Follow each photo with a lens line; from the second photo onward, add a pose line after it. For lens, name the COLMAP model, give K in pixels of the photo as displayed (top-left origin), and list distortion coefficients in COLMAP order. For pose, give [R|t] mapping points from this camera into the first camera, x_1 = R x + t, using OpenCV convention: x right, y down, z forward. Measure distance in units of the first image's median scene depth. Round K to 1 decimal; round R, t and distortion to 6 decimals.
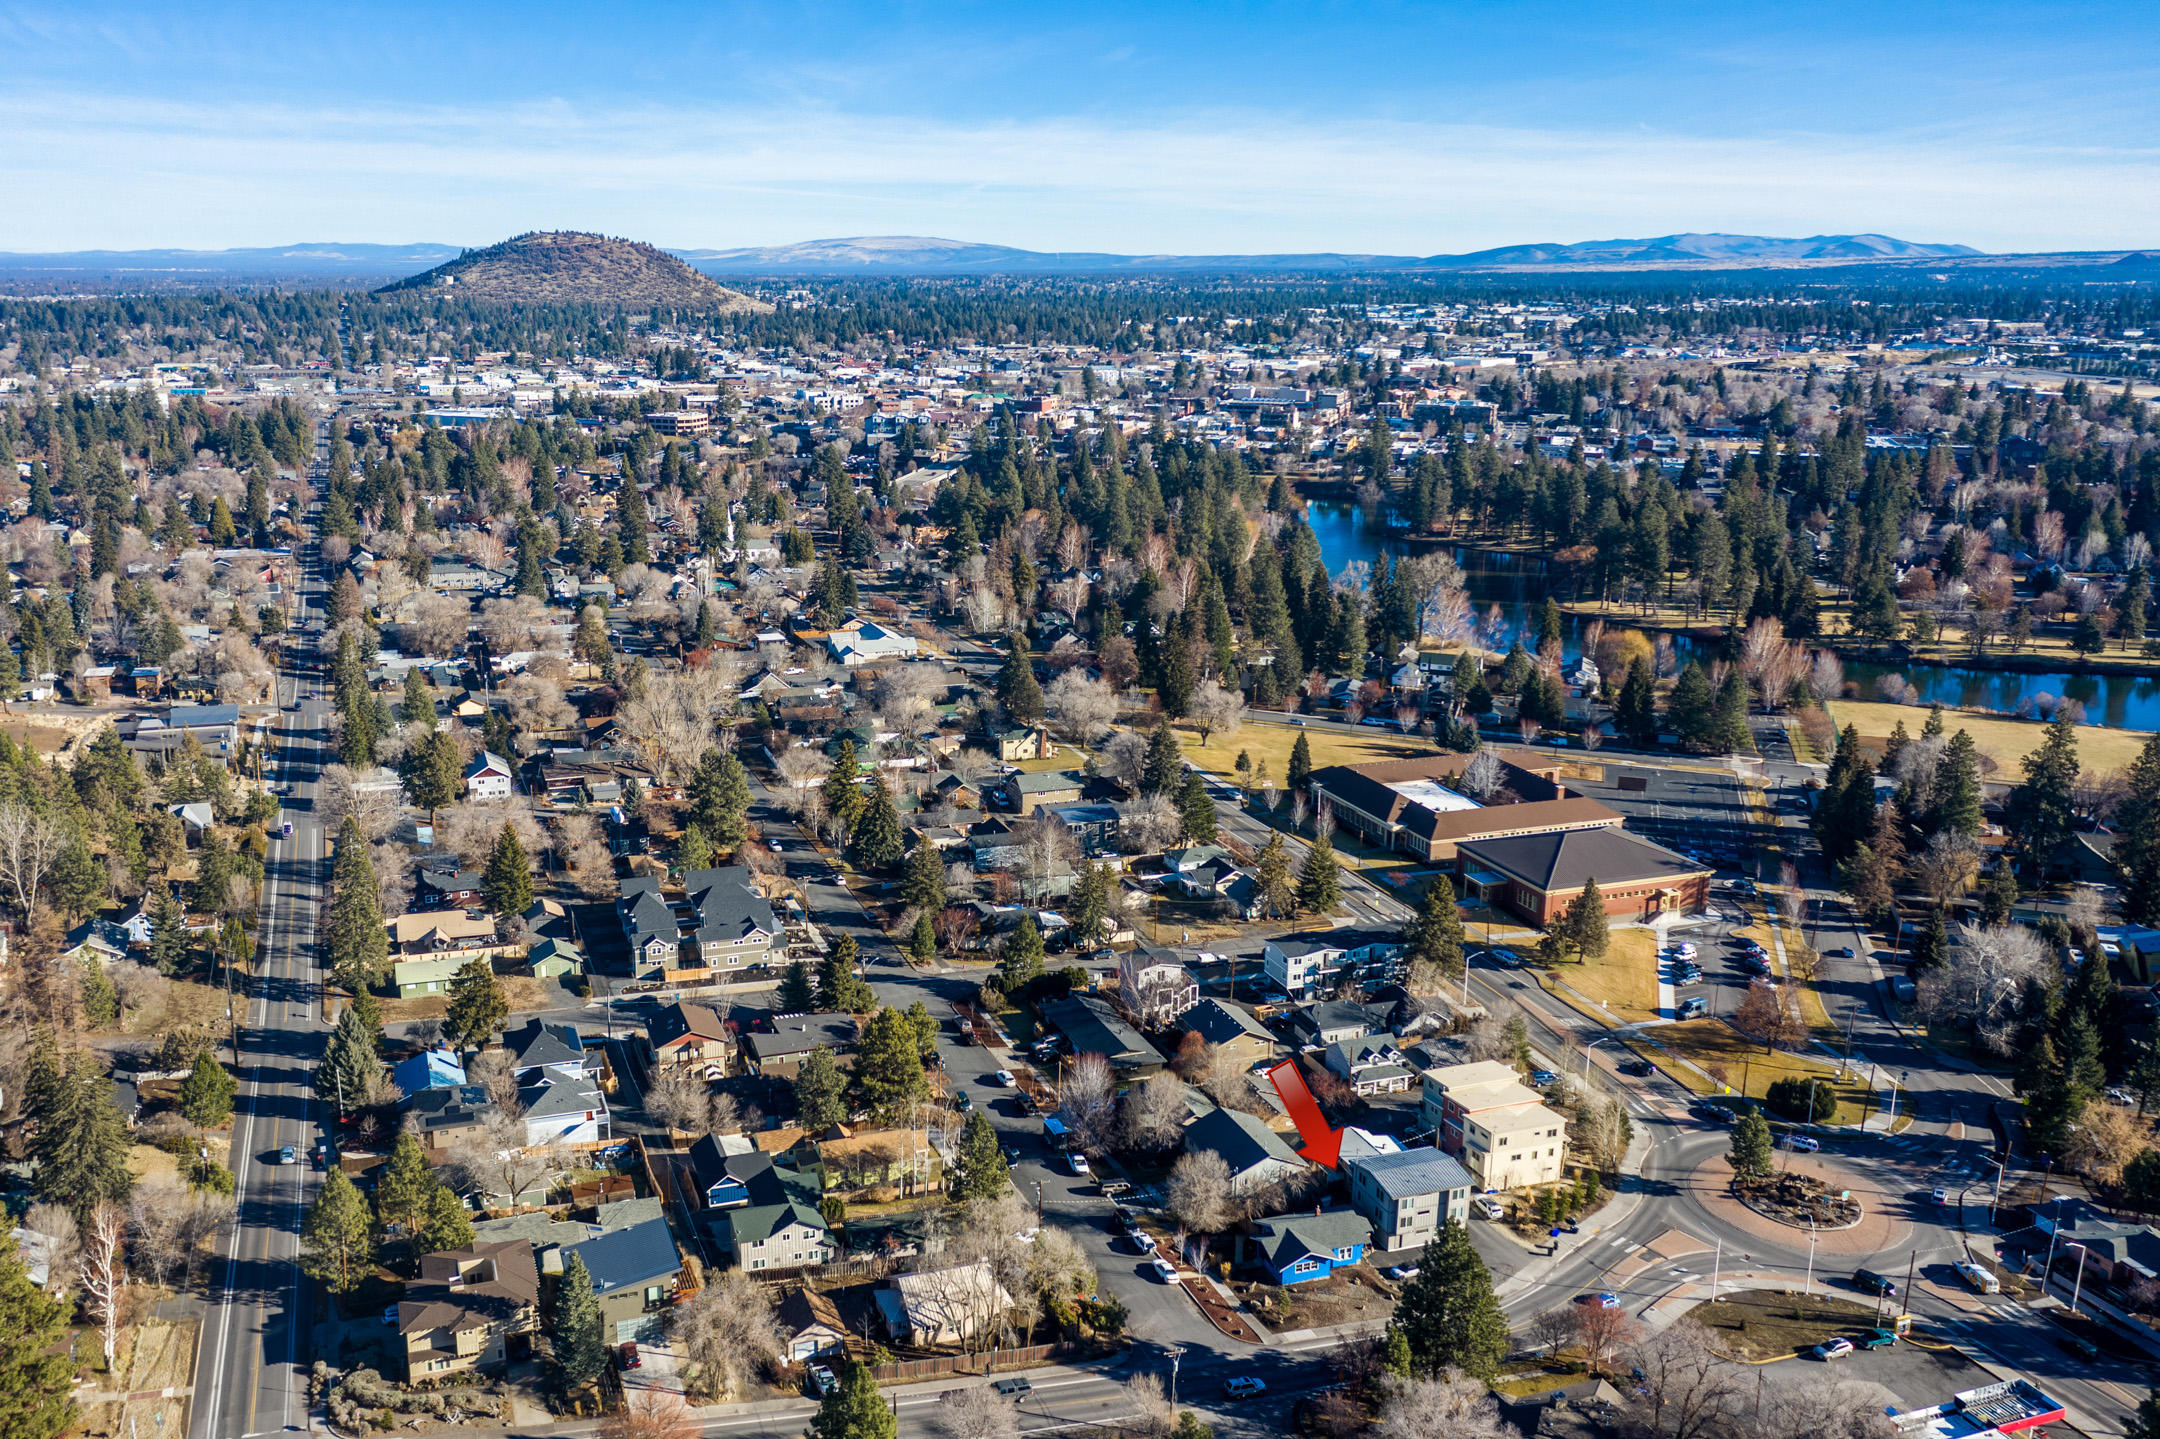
lens RADIAL K [[1799.0, 0, 936.0], [0, 1799.0, 723.3], [0, 0, 1]] dist [0.001302, 0.003737]
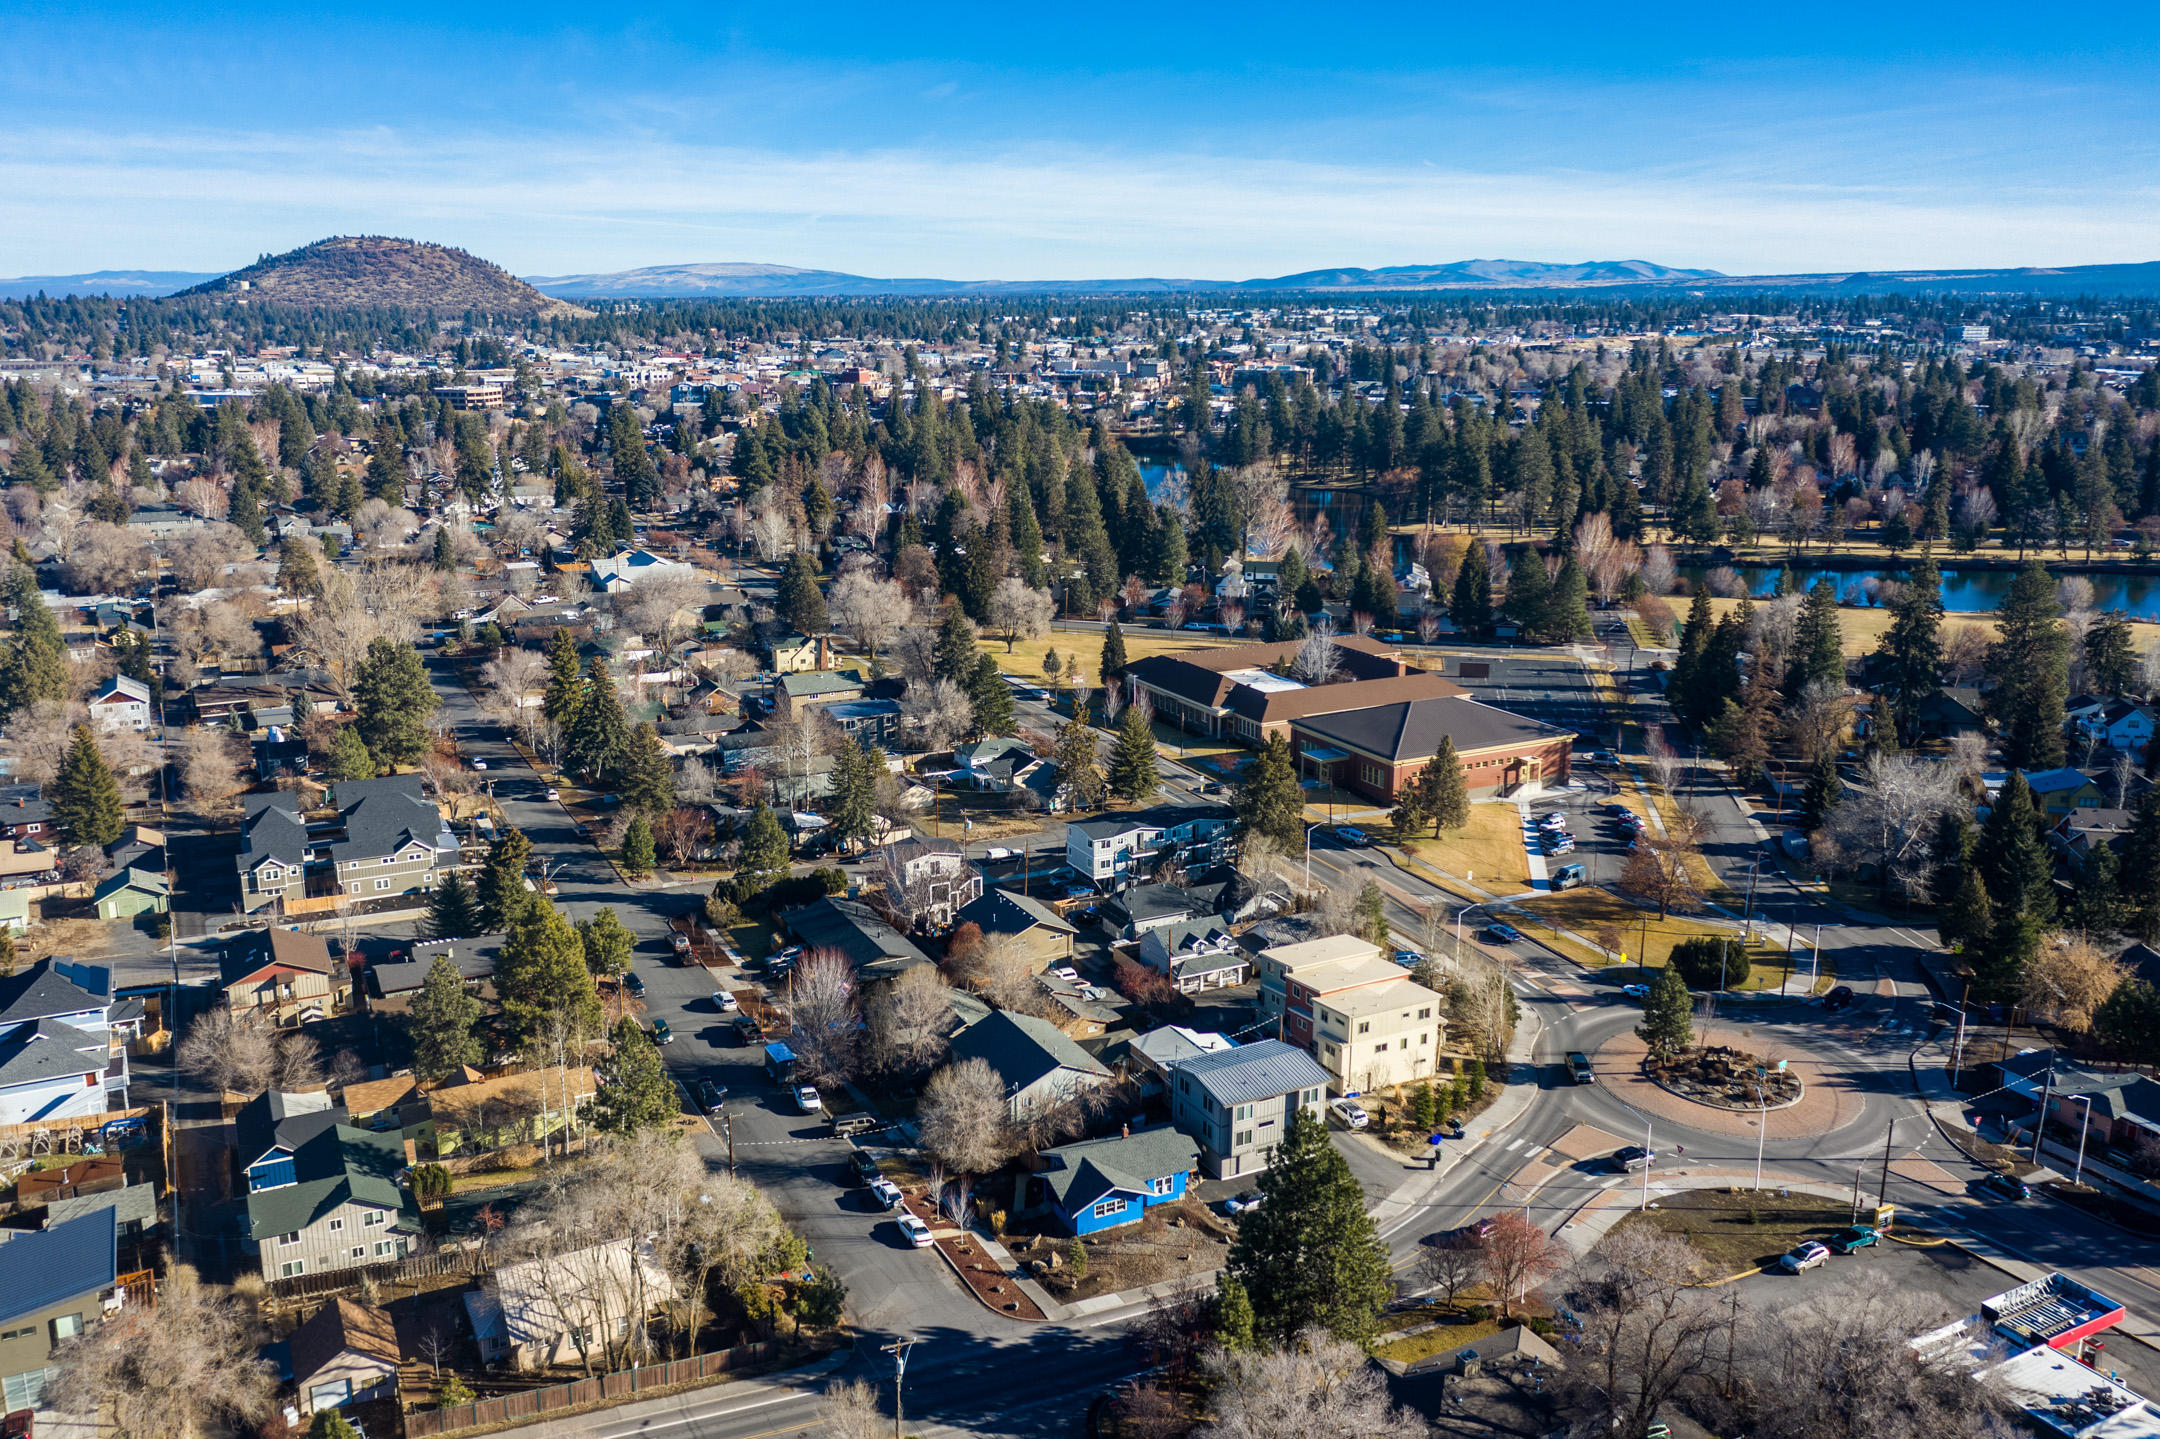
lens RADIAL K [[1749.5, 0, 1065.2], [0, 1749.5, 711.8], [0, 0, 1]] dist [-0.001732, 0.002527]
pose [[0.987222, -0.036764, 0.155049, 0.057082], [0.039216, 0.999149, -0.012786, 0.073715], [-0.154447, 0.018703, 0.987824, 0.202913]]
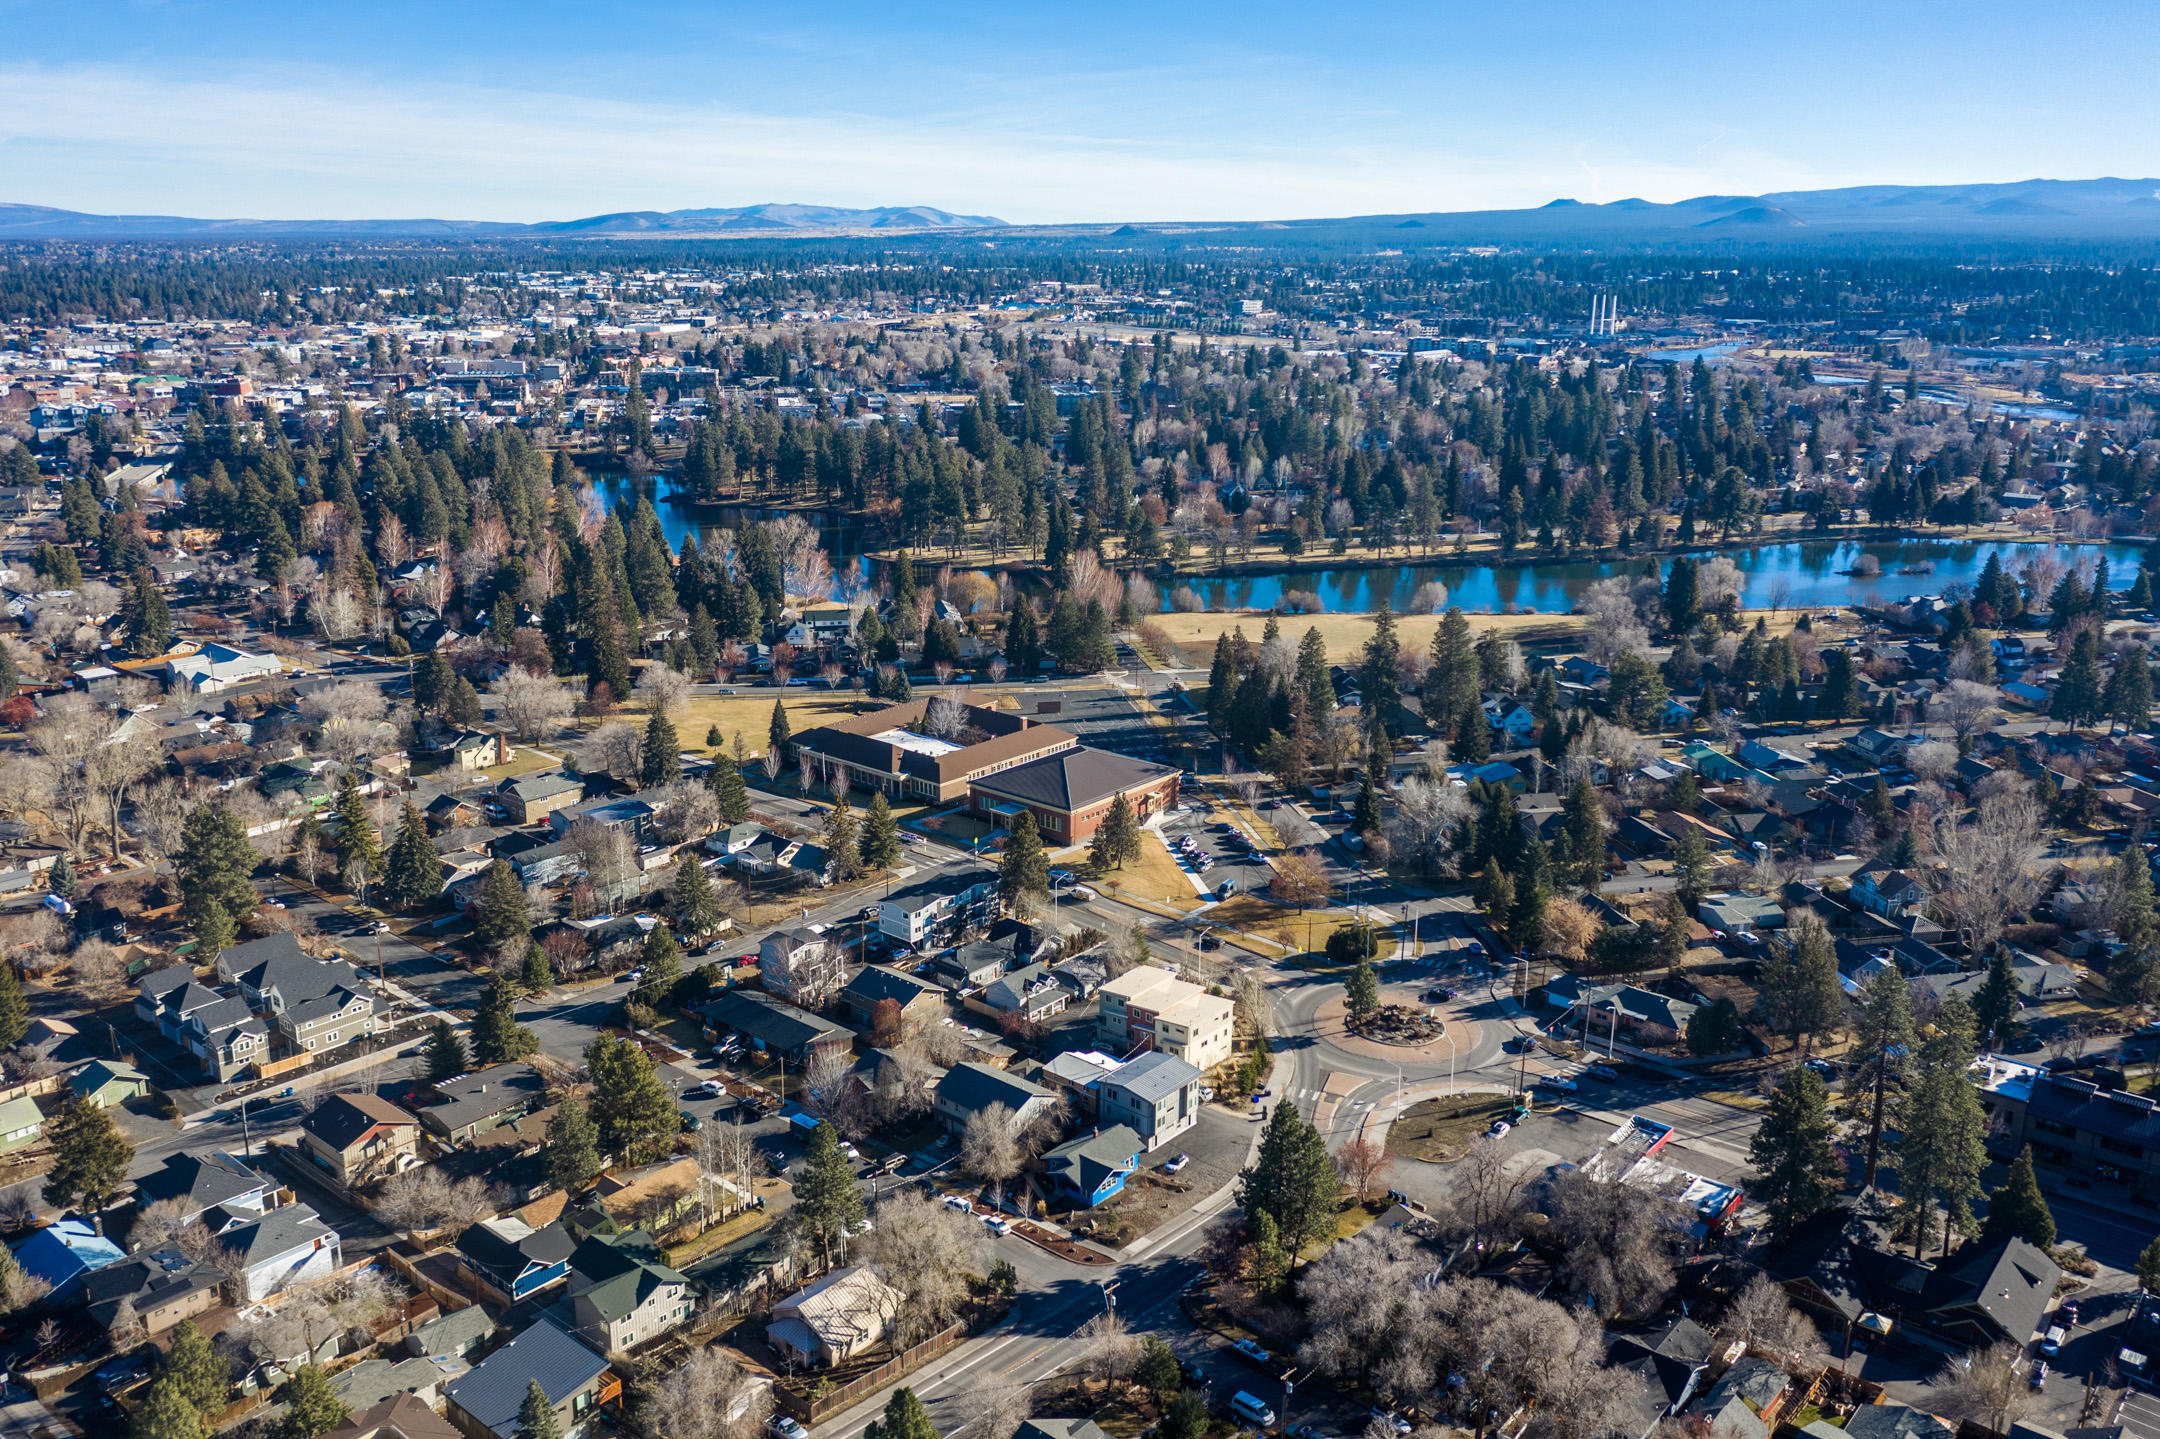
lens RADIAL K [[1749.5, 0, 1065.2], [0, 1749.5, 711.8], [0, 0, 1]] dist [-0.001732, 0.002527]
pose [[0.852384, -0.134271, 0.505384, -0.203727], [0.124756, 0.990781, 0.052819, -0.025924], [-0.507817, 0.018028, 0.861276, 0.064065]]
